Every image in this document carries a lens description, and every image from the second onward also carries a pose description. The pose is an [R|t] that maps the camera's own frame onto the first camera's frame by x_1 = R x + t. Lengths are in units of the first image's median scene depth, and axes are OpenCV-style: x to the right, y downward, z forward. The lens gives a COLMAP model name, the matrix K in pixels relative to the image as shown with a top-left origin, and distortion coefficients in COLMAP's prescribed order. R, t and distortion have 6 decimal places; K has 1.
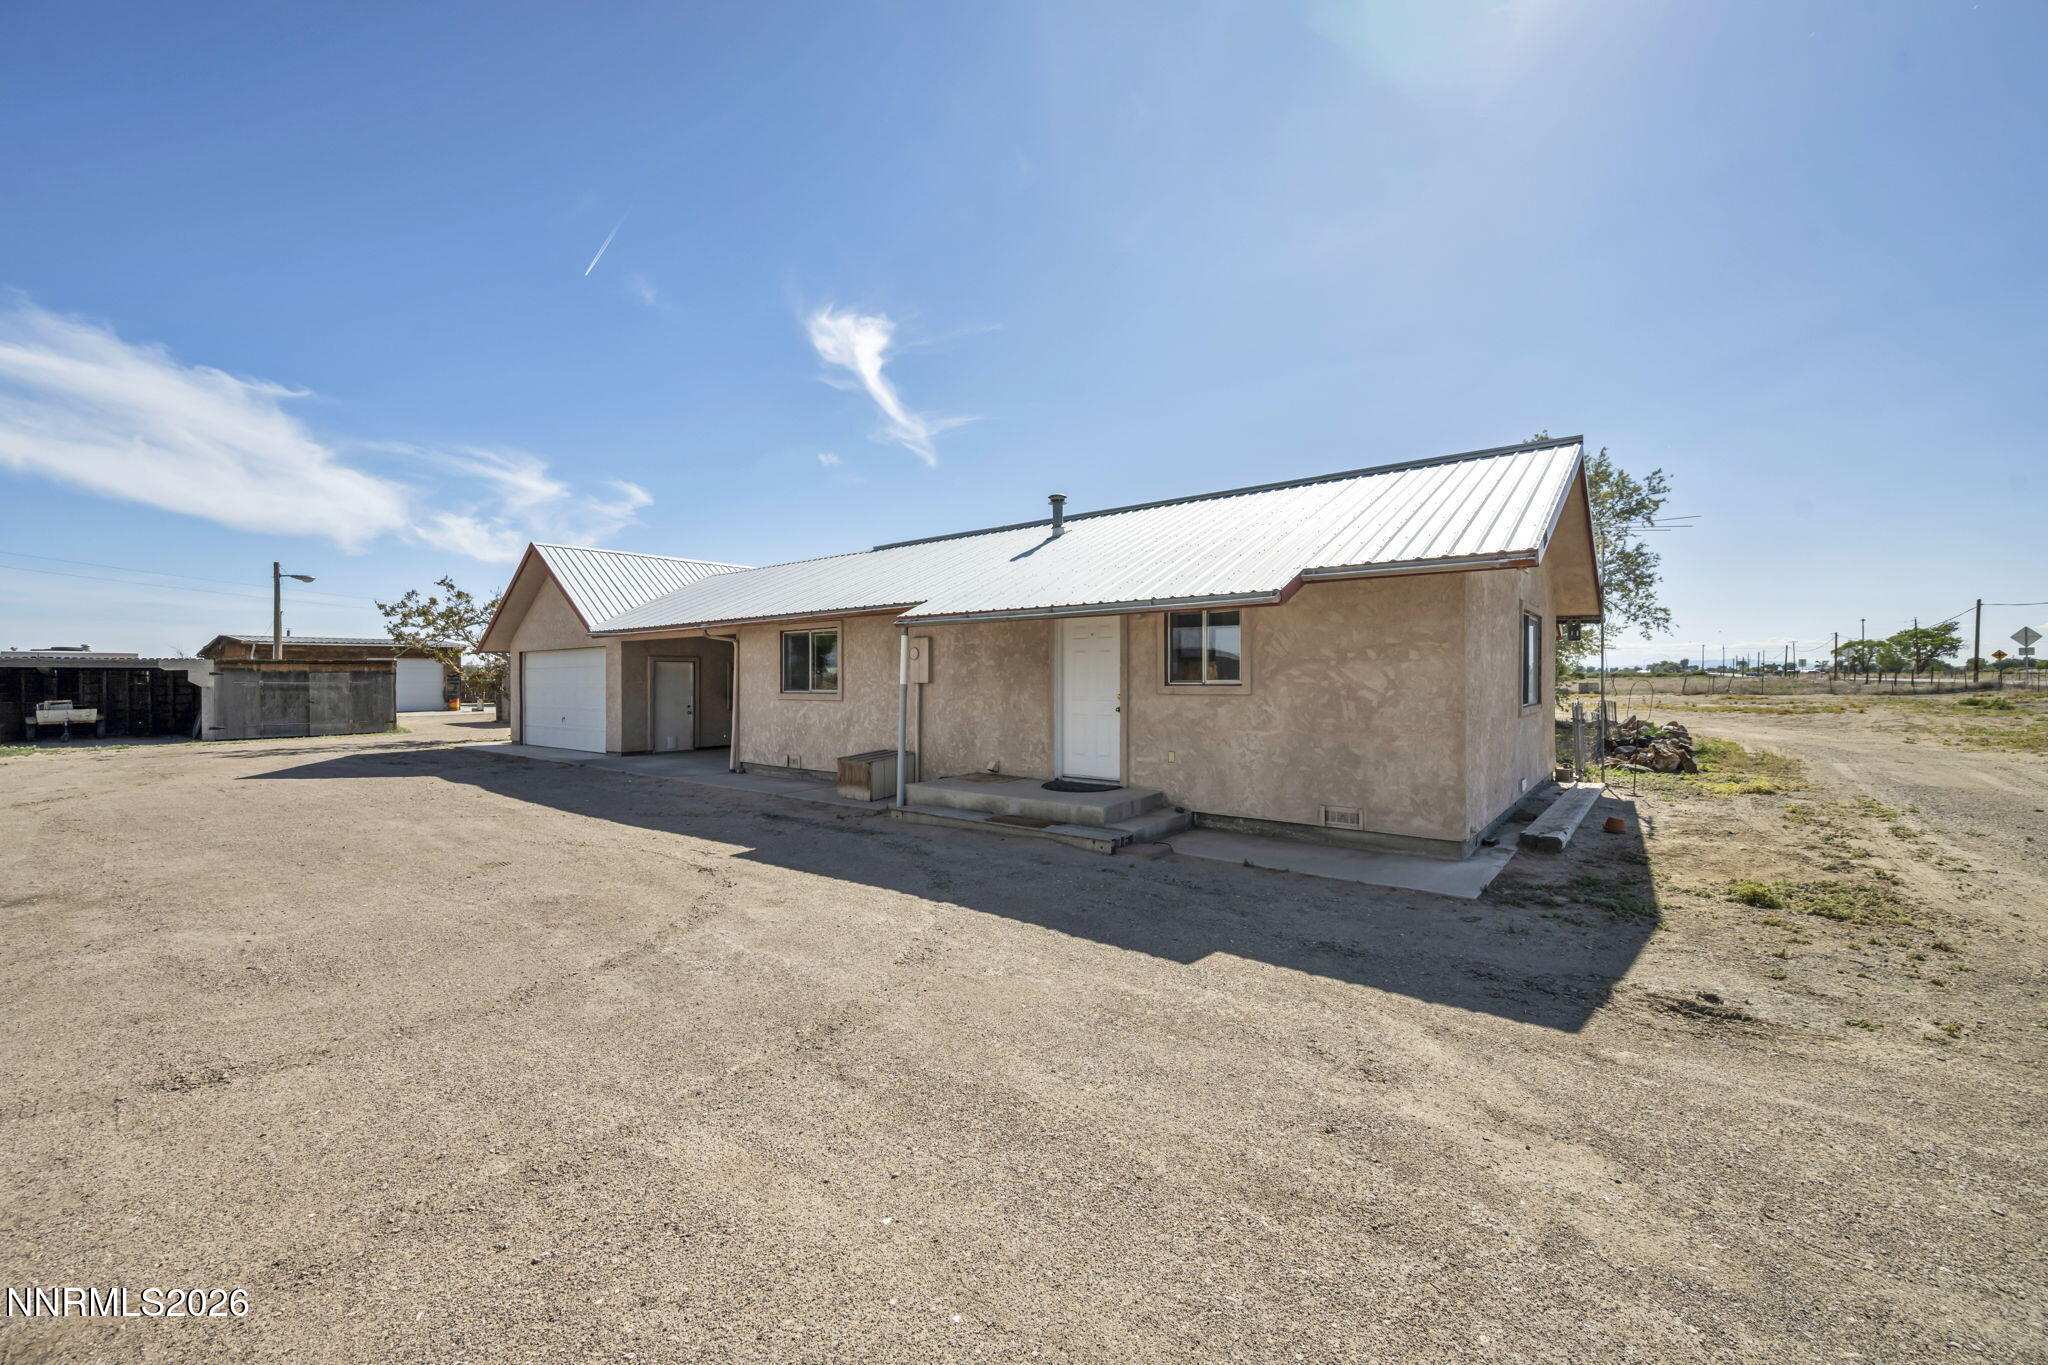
lens RADIAL K [[794.6, 0, 1024.0], [0, 794.6, 682.5], [0, 0, 1]] dist [-0.000019, -0.000020]
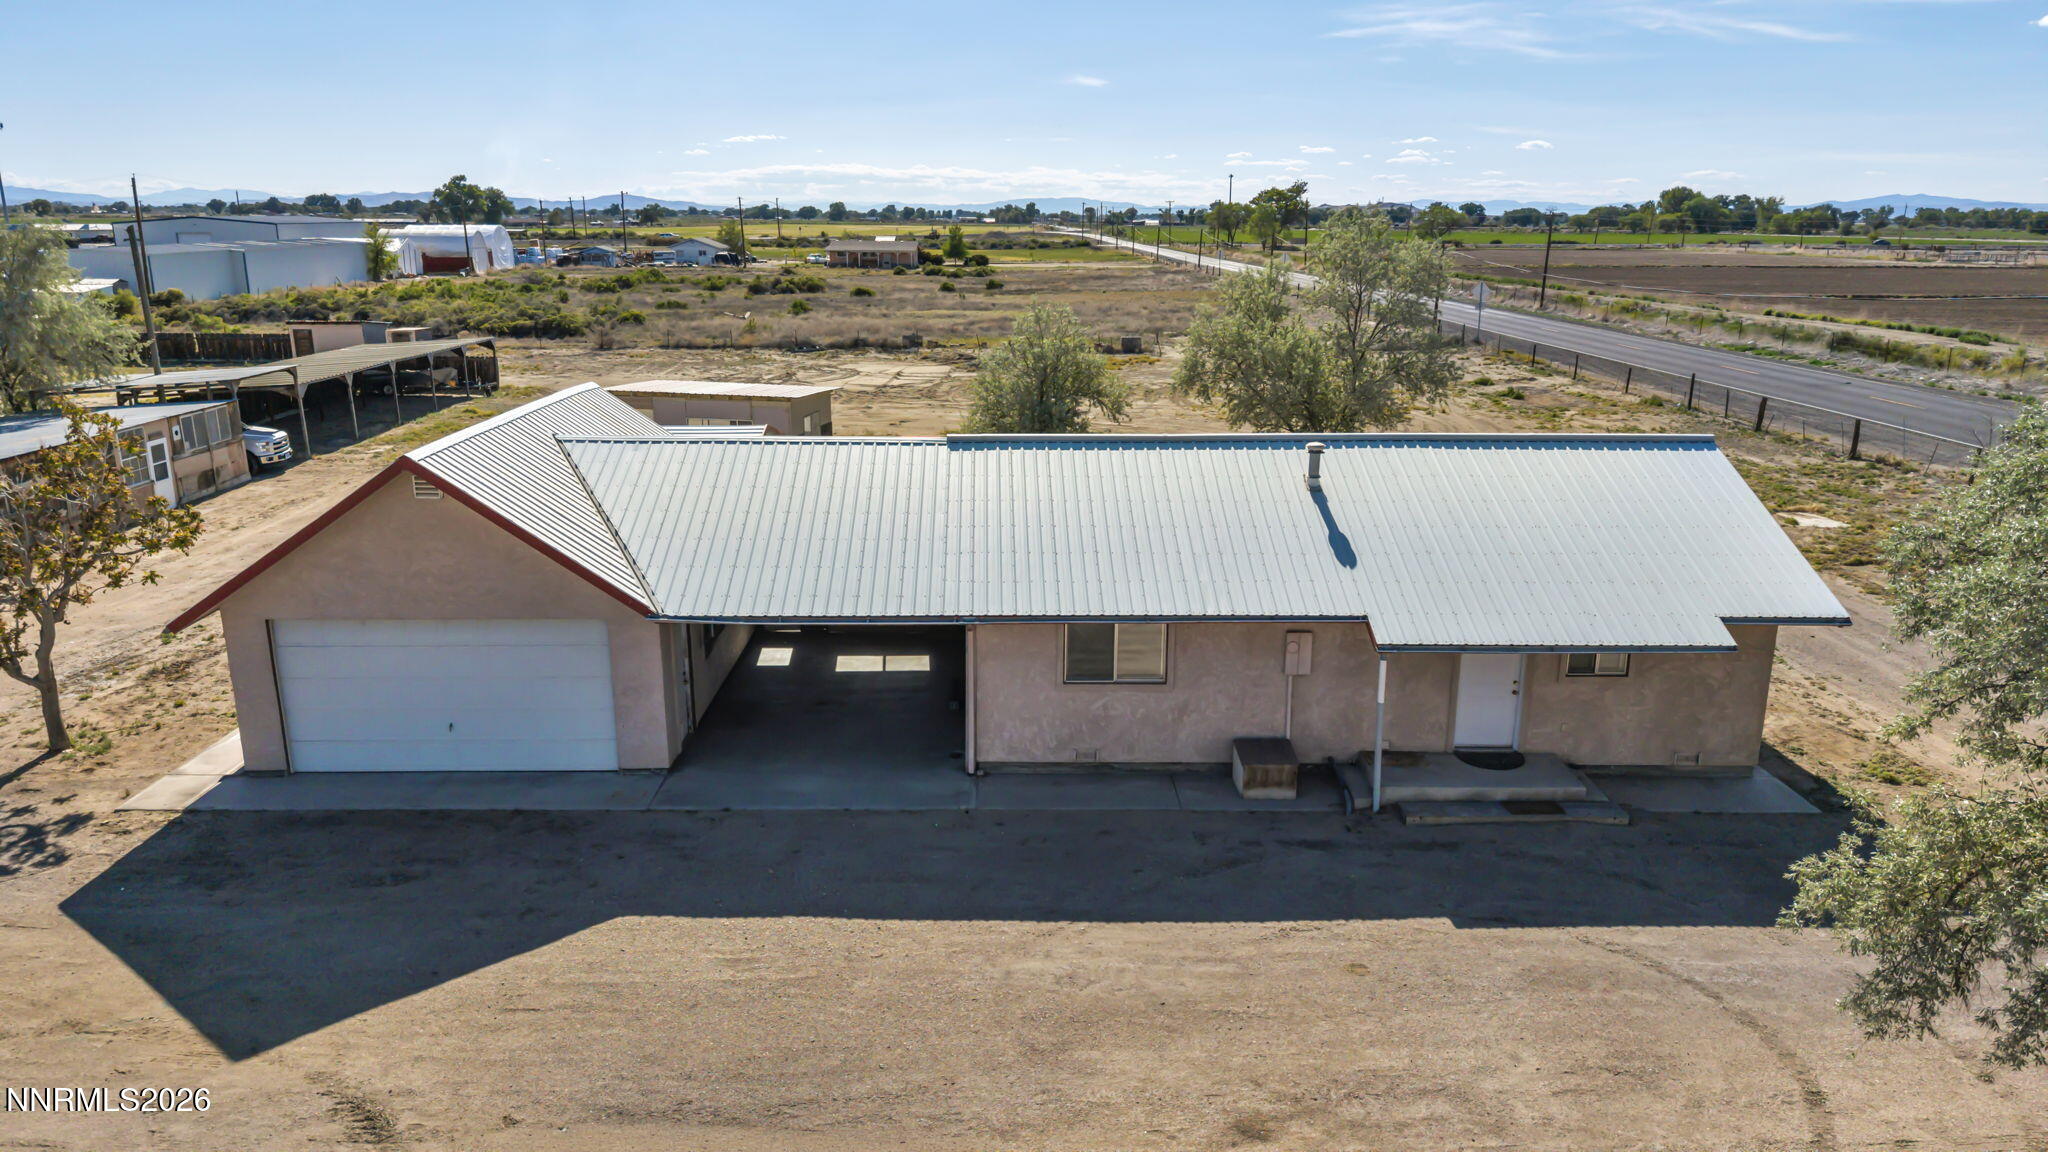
lens RADIAL K [[1361.0, 0, 1024.0], [0, 1361.0, 576.0], [0, 0, 1]] dist [0.051519, -0.074834]
pose [[0.790933, -0.156823, 0.591465, -1.842844], [0.002354, 0.967373, 0.253345, -0.733609], [-0.611898, -0.198986, 0.765497, -0.143275]]
